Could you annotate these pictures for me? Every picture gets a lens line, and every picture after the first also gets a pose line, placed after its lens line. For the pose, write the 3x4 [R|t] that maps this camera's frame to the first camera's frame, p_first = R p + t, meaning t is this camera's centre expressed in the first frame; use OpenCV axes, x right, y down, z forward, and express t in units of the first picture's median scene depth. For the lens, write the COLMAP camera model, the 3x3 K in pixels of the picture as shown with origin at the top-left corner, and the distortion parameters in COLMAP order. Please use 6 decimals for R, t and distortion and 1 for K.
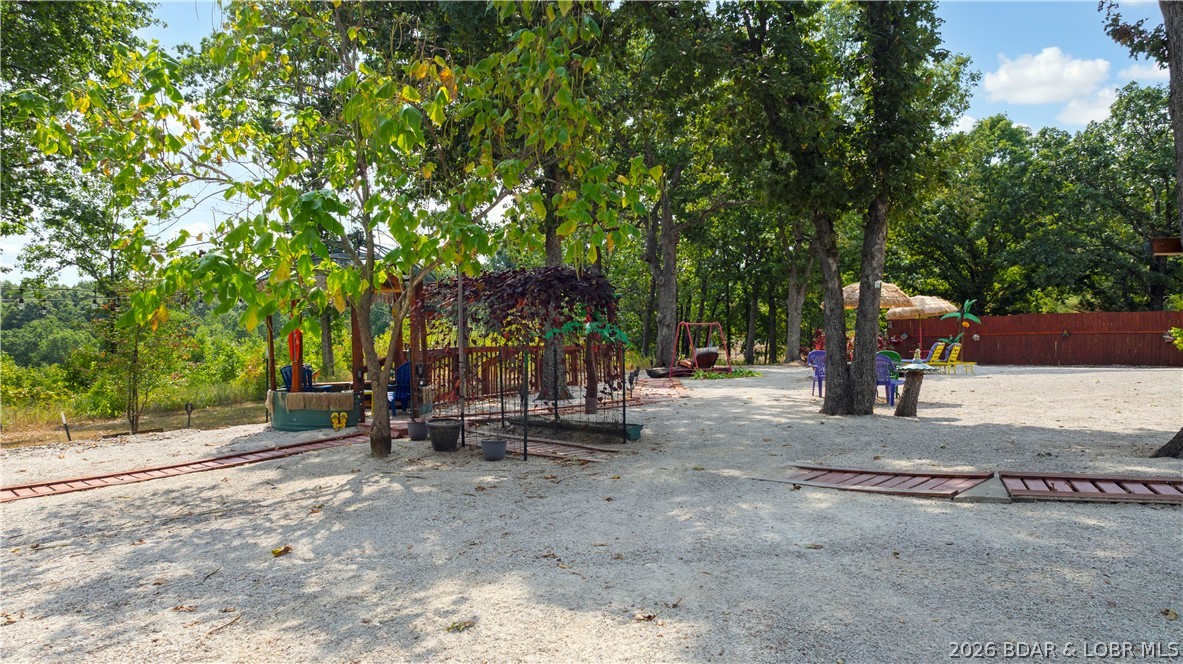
lens RADIAL K [[831.9, 0, 592.1], [0, 831.9, 334.0], [0, 0, 1]] dist [-0.023712, 0.044486]
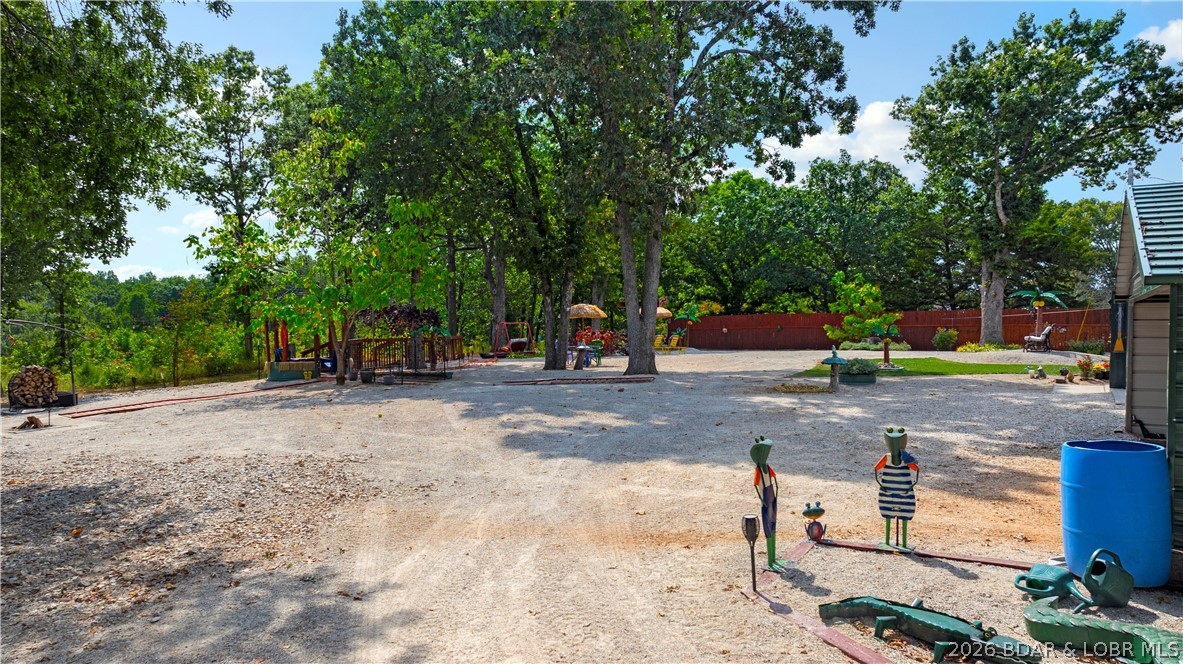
lens RADIAL K [[831.9, 0, 589.5], [0, 831.9, 331.7], [0, 0, 1]] dist [-0.023712, 0.044486]
pose [[0.988397, -0.001428, 0.151888, 0.069998], [0.000096, 0.999961, 0.008778, -0.020717], [-0.151894, -0.008661, 0.988359, -1.136505]]
